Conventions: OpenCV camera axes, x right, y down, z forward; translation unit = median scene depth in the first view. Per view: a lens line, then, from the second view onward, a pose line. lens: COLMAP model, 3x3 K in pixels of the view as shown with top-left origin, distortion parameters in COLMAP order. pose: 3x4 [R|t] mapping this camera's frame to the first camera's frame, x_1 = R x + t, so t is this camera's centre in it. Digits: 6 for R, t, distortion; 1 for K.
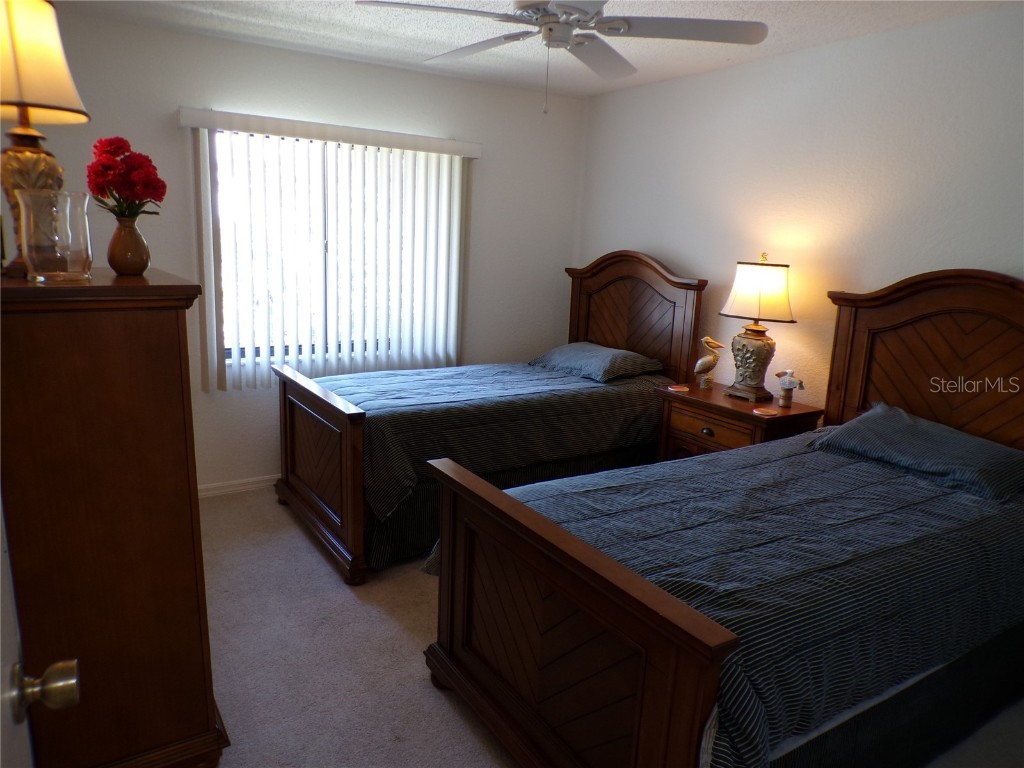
lens RADIAL K [[693.2, 0, 512.1], [0, 693.2, 389.7], [0, 0, 1]] dist [-0.050871, 0.028160]
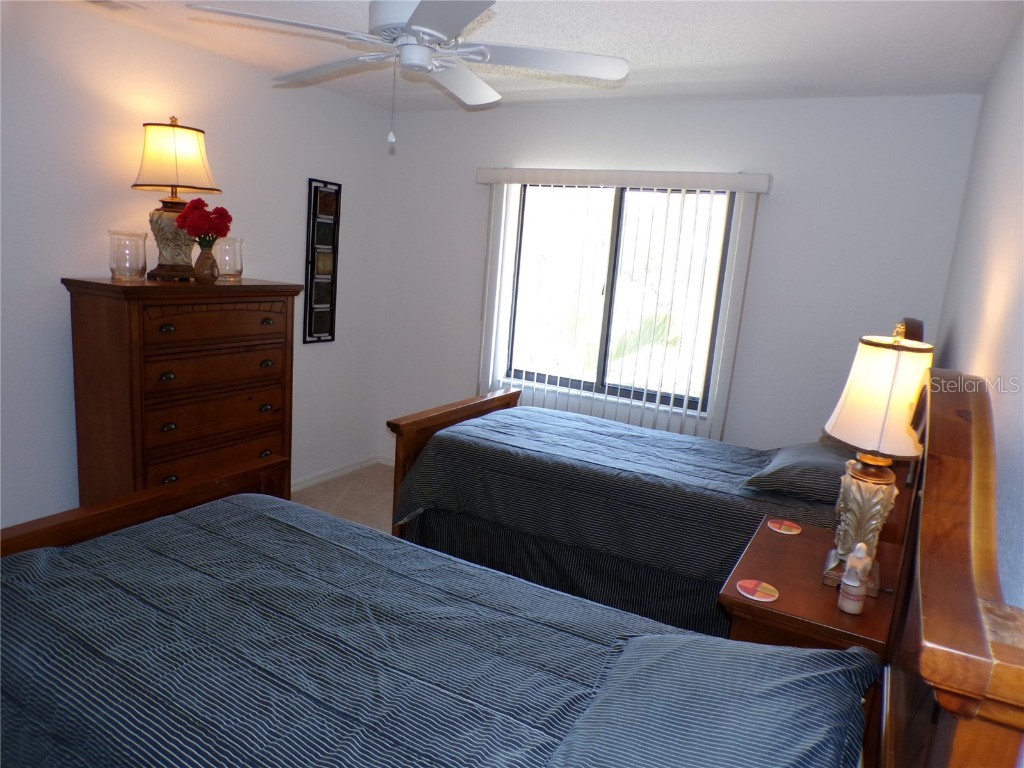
lens RADIAL K [[691.6, 0, 511.5], [0, 691.6, 388.4], [0, 0, 1]] dist [-0.063933, 0.034928]
pose [[0.485971, 0.168752, -0.857529, 0.726005], [-0.236630, 0.969940, 0.056772, -0.115629], [0.841332, 0.175327, 0.511294, 0.502289]]
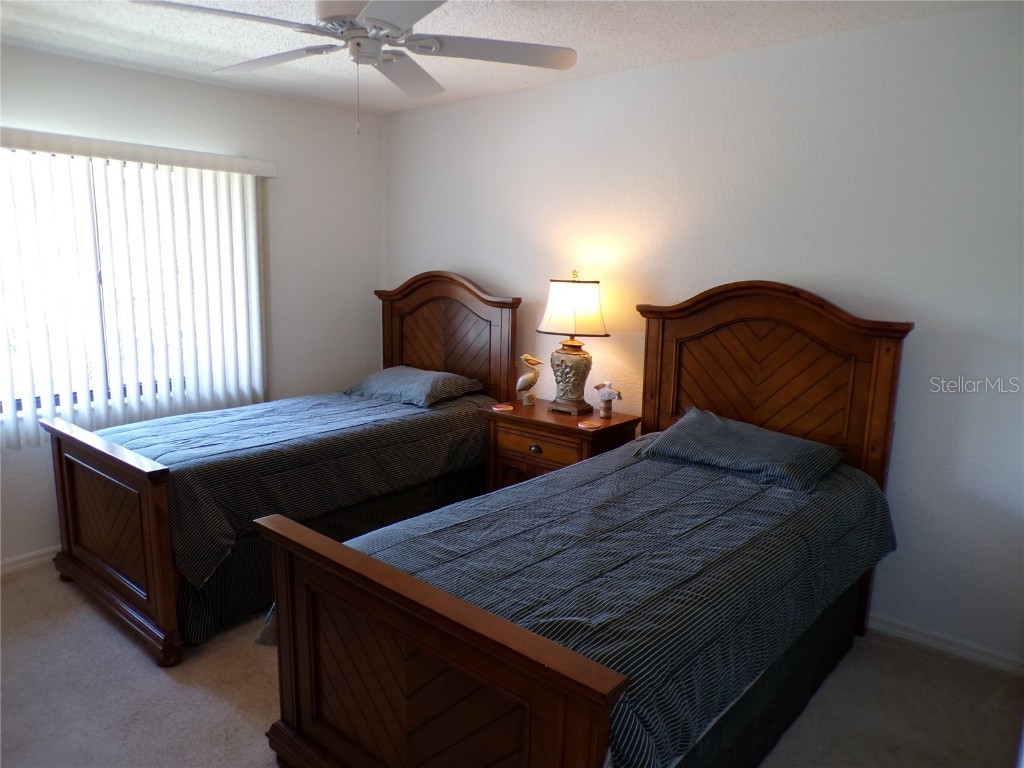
lens RADIAL K [[693.2, 0, 512.1], [0, 693.2, 389.7], [0, 0, 1]] dist [-0.050871, 0.028160]
pose [[0.957262, -0.076178, 0.279011, -0.027586], [0.081860, 0.996605, -0.008755, -0.020692], [-0.277397, 0.031221, 0.960248, 0.040170]]
